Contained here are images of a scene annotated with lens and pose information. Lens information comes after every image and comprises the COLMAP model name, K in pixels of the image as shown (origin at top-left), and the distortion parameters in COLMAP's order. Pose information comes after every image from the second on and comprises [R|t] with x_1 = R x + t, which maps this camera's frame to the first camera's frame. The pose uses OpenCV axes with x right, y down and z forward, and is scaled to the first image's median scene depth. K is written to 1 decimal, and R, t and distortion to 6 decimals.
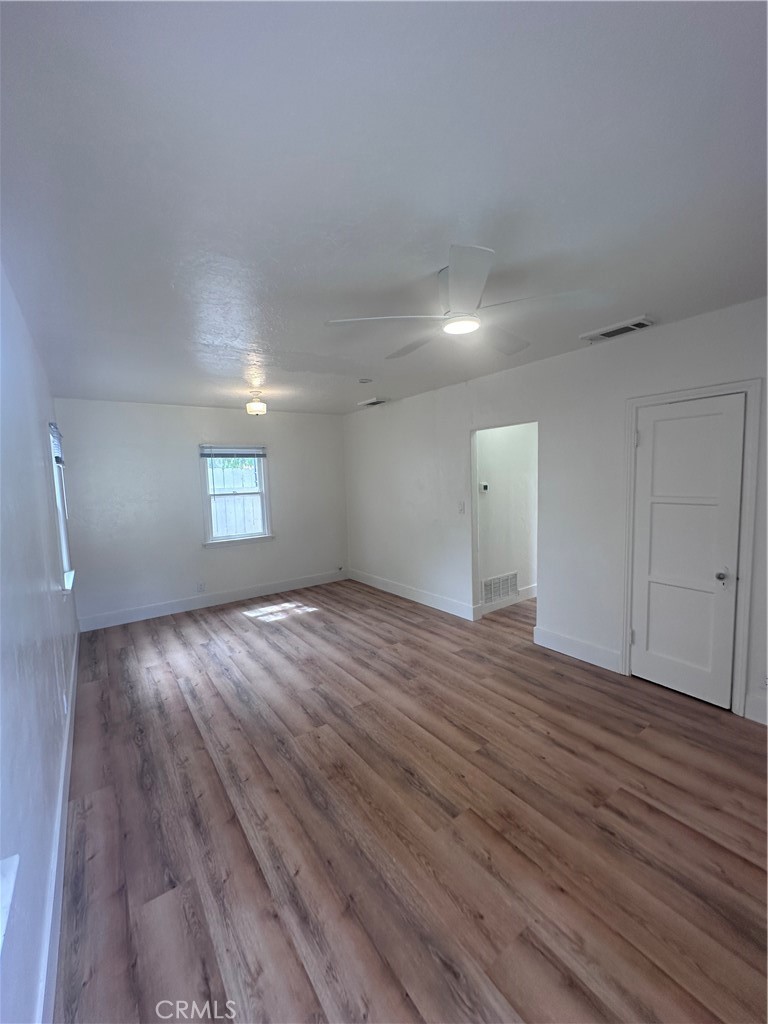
lens RADIAL K [[409.2, 0, 383.2], [0, 409.2, 513.4], [0, 0, 1]] dist [-0.000583, 0.000700]
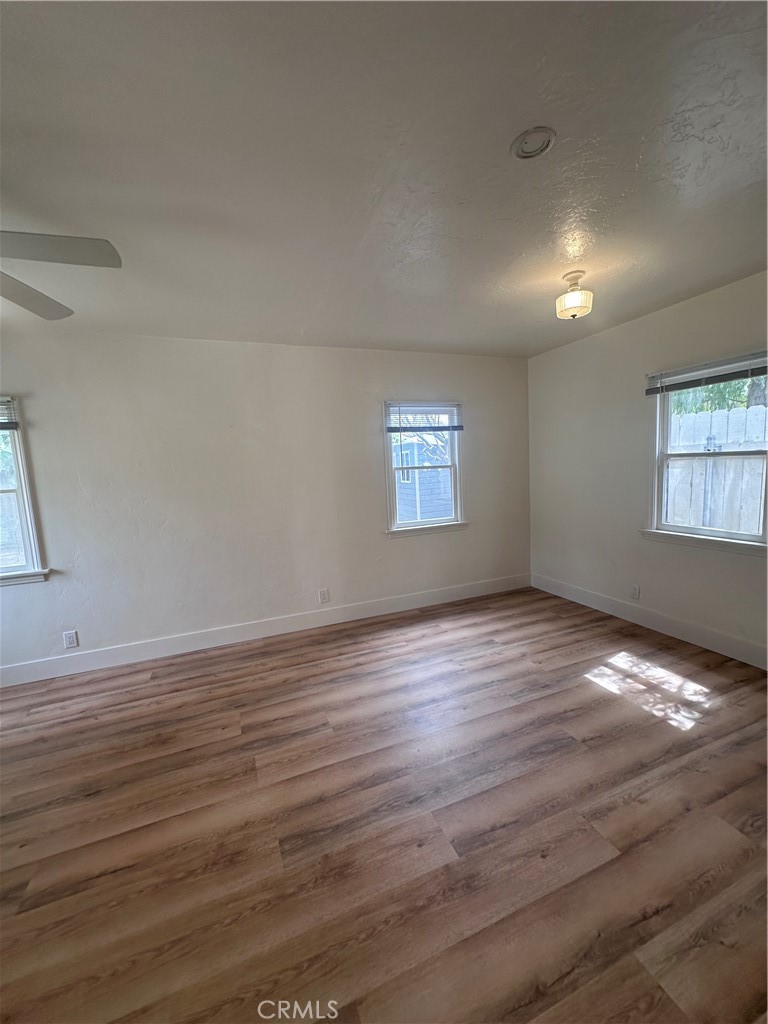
lens RADIAL K [[409.2, 0, 386.8], [0, 409.2, 514.3], [0, 0, 1]] dist [-0.000583, 0.000700]
pose [[-0.233412, 0.162599, -0.958687, 0.410312], [-0.026411, 0.984496, 0.173407, -0.079367], [0.972019, 0.065795, -0.225499, 1.096724]]
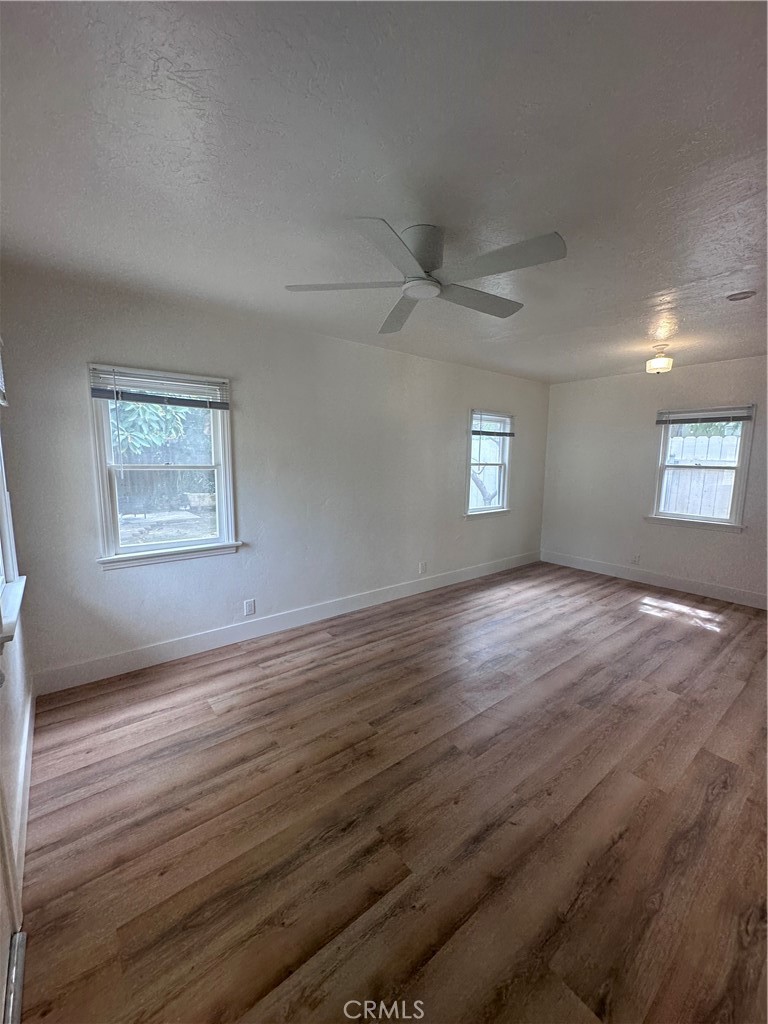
lens RADIAL K [[409.2, 0, 387.0], [0, 409.2, 513.7], [0, 0, 1]] dist [-0.000583, 0.000700]
pose [[0.056403, 0.172792, -0.983342, 0.683854], [-0.098860, 0.981036, 0.166717, -0.047161], [0.993502, 0.087810, 0.072415, 0.486004]]
